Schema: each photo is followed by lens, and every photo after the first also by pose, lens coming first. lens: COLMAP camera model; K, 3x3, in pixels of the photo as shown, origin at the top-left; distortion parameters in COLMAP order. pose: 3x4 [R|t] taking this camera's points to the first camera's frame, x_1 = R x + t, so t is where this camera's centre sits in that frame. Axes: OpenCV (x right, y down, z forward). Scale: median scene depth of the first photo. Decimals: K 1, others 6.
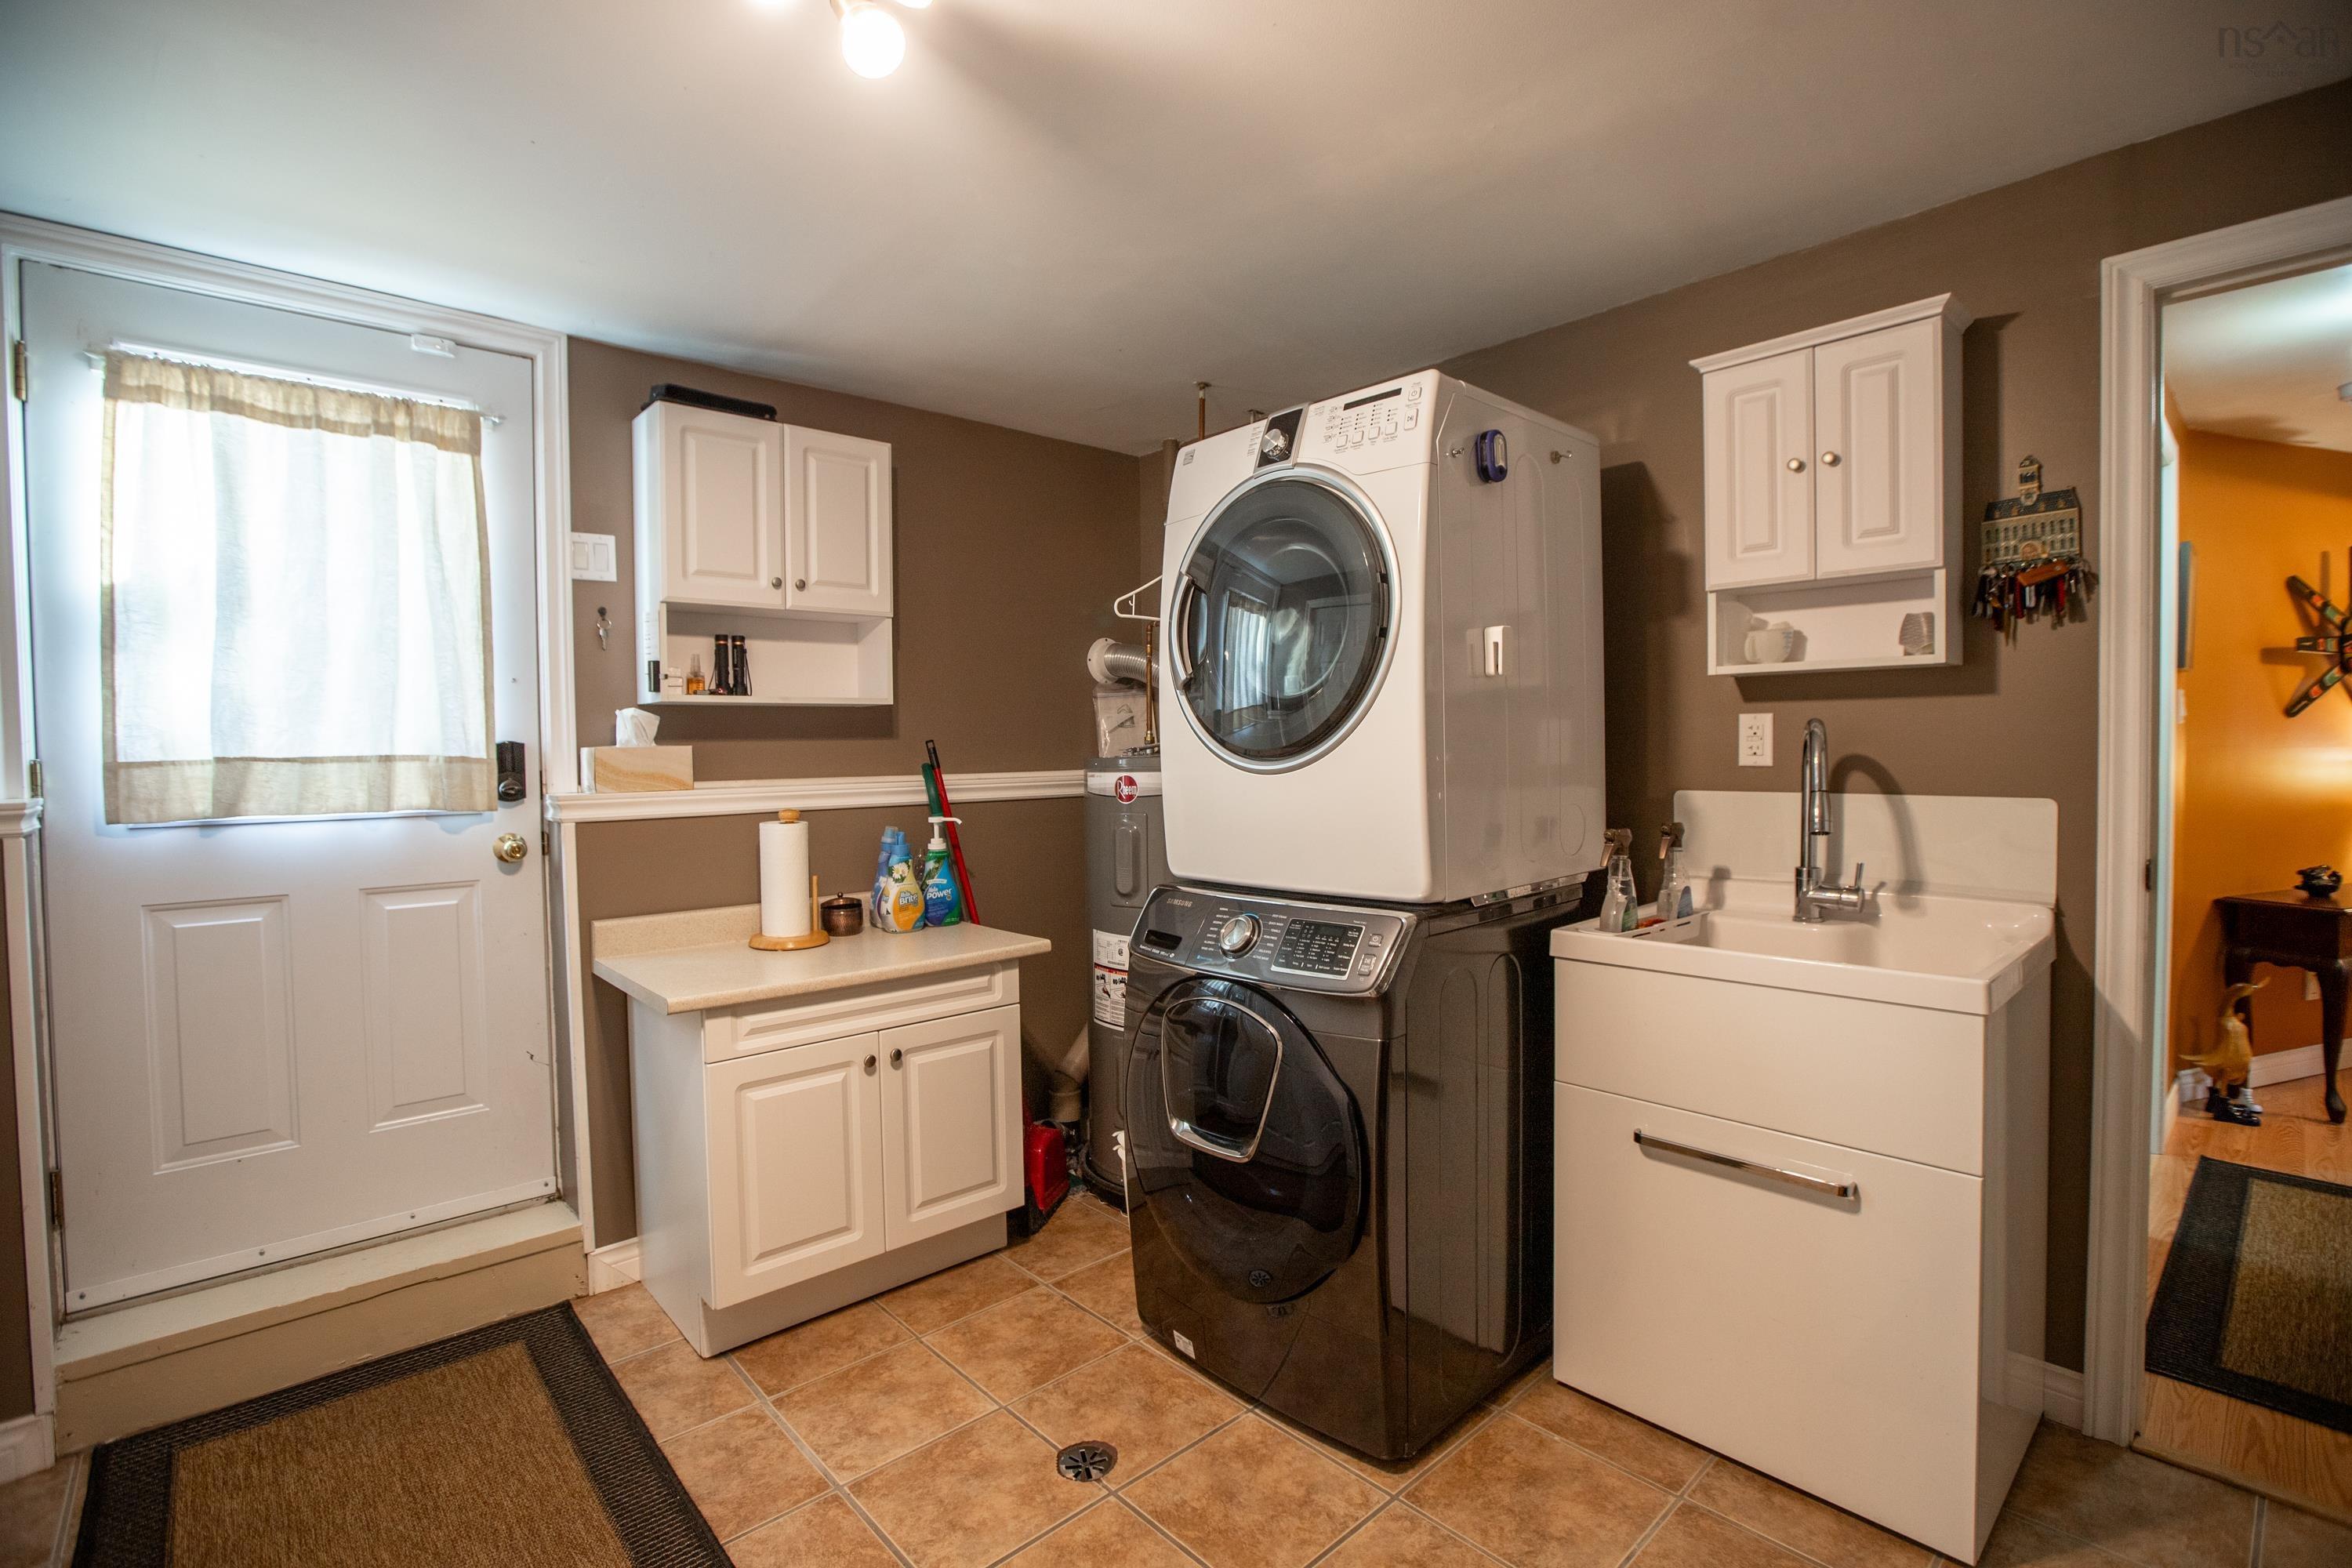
lens RADIAL K [[1086.3, 0, 1173.0], [0, 1086.3, 776.5], [0, 0, 1]] dist [-0.004995, -0.000177]
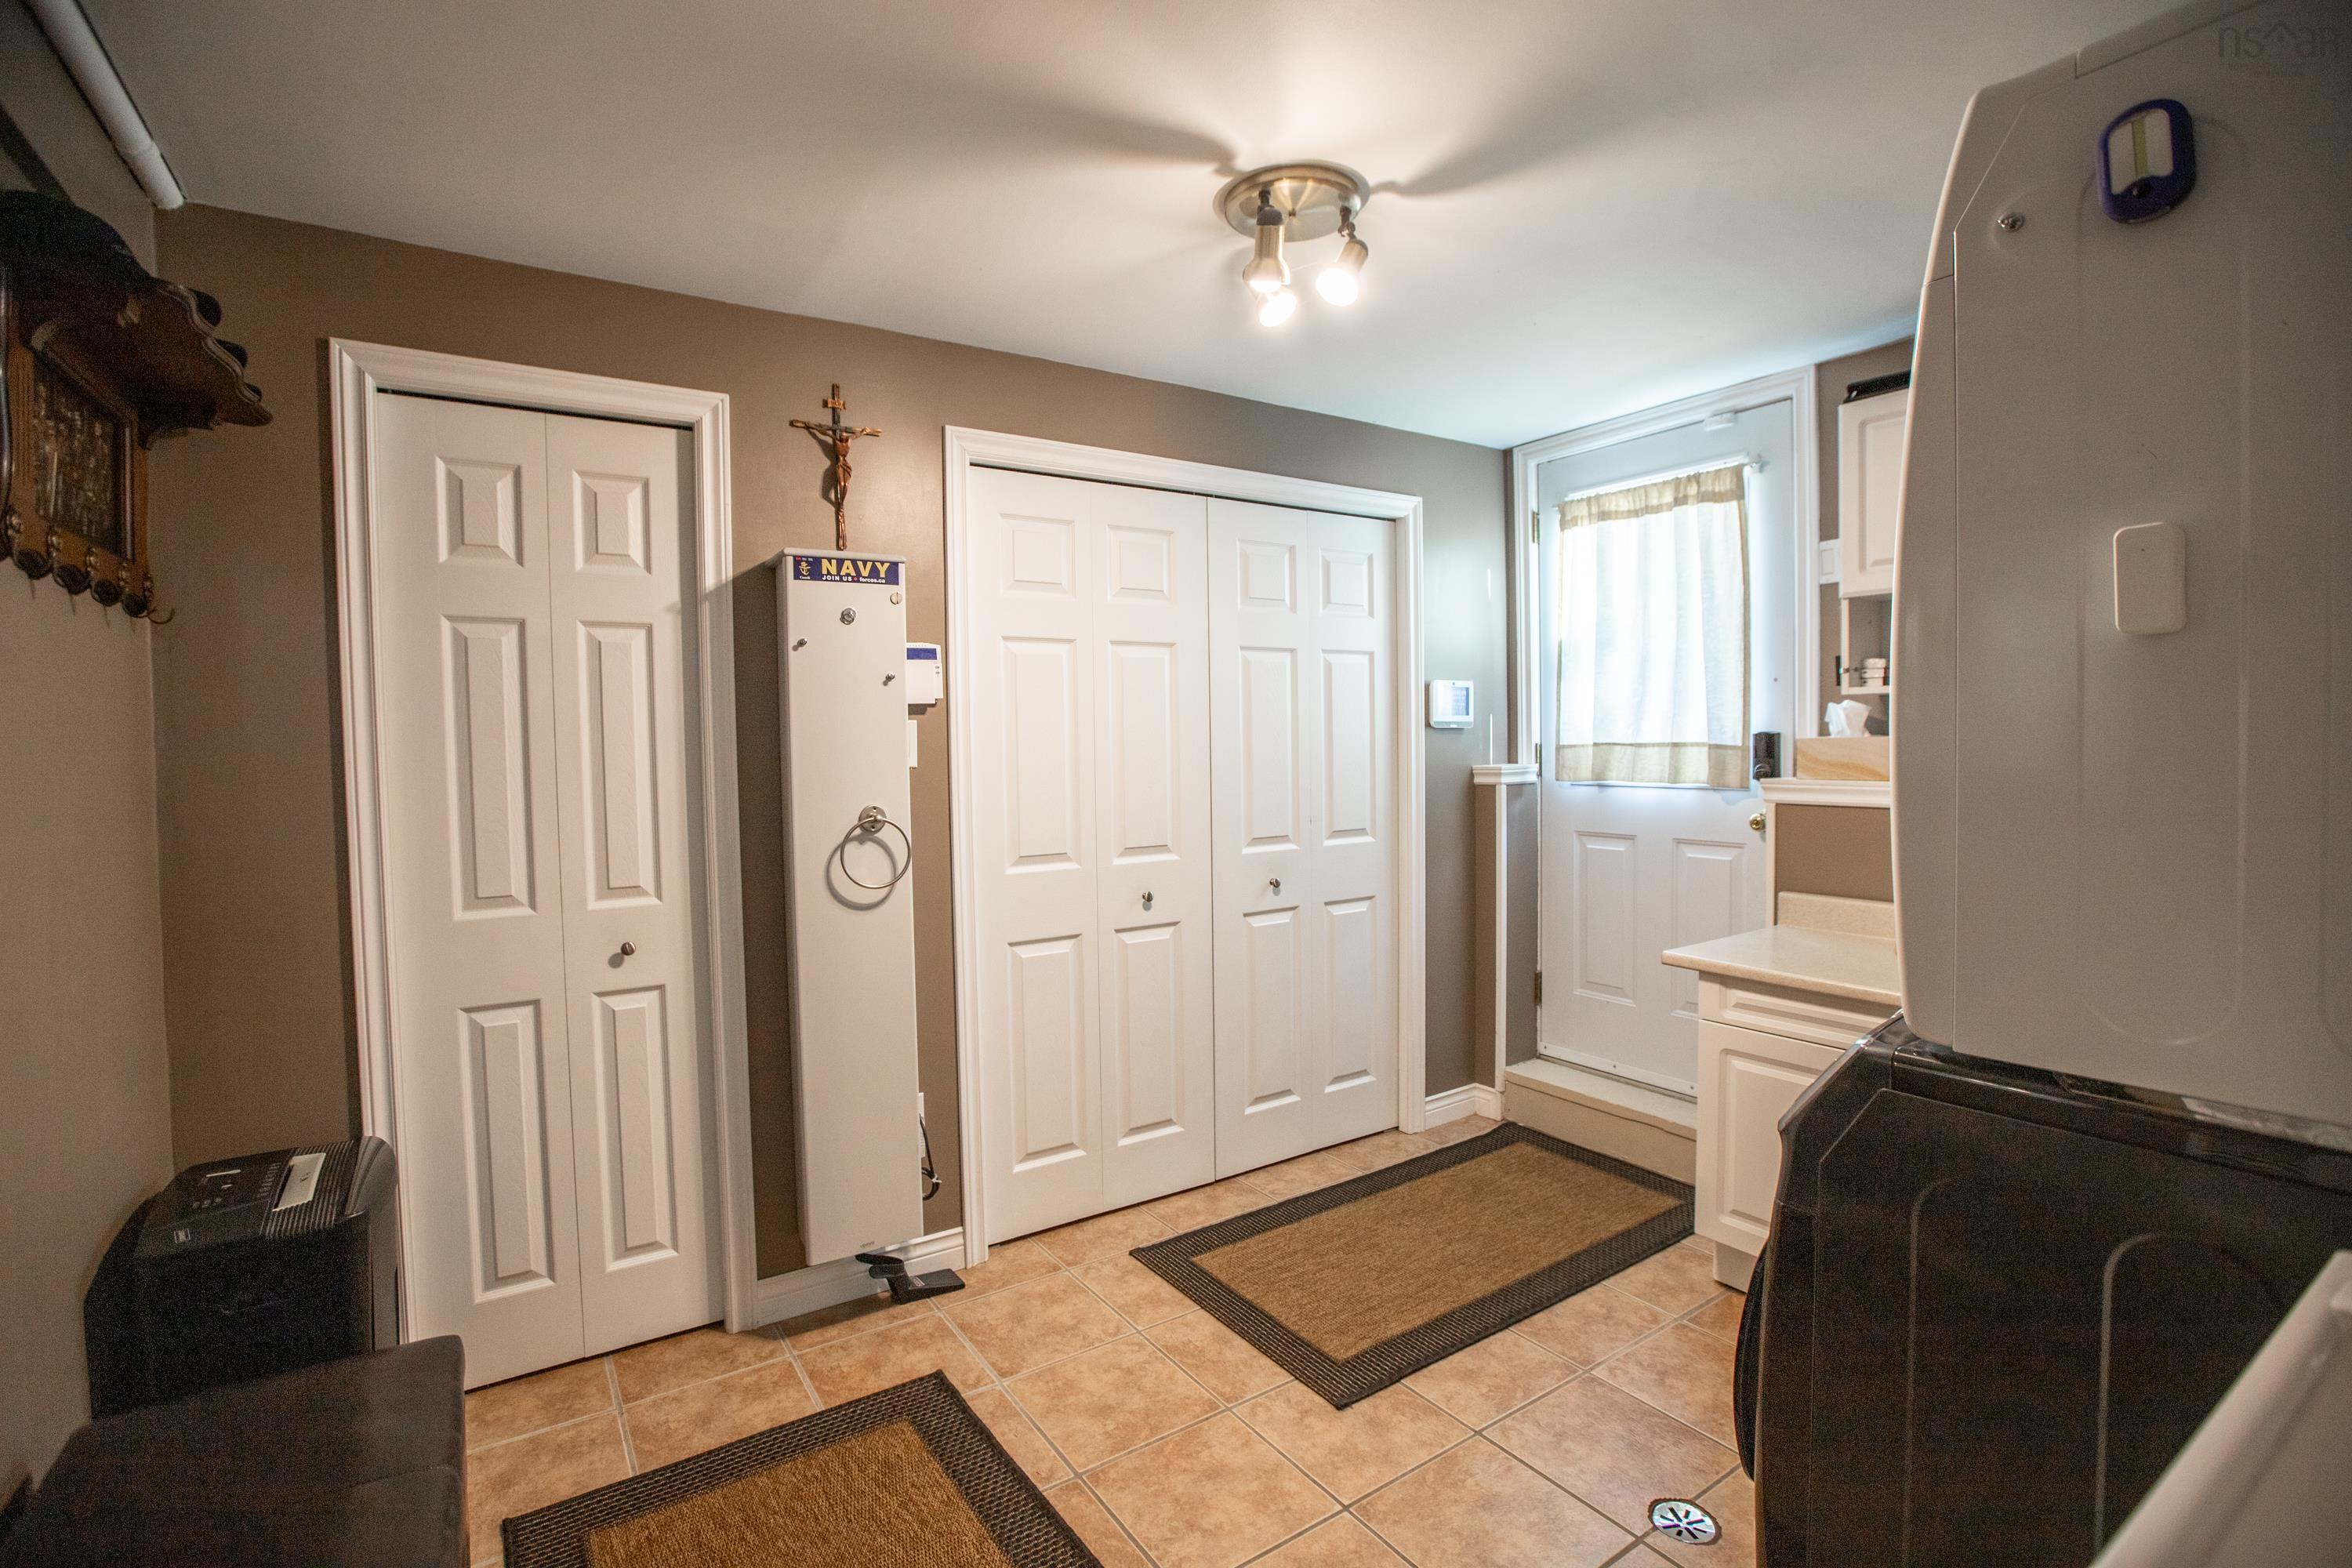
lens RADIAL K [[1086.3, 0, 1173.6], [0, 1086.3, 777.8], [0, 0, 1]] dist [-0.004995, -0.000177]
pose [[-0.125299, 0.052470, -0.990731, 0.717603], [-0.012045, 0.998446, 0.054402, -0.042255], [0.992046, 0.018750, -0.124472, 0.551287]]
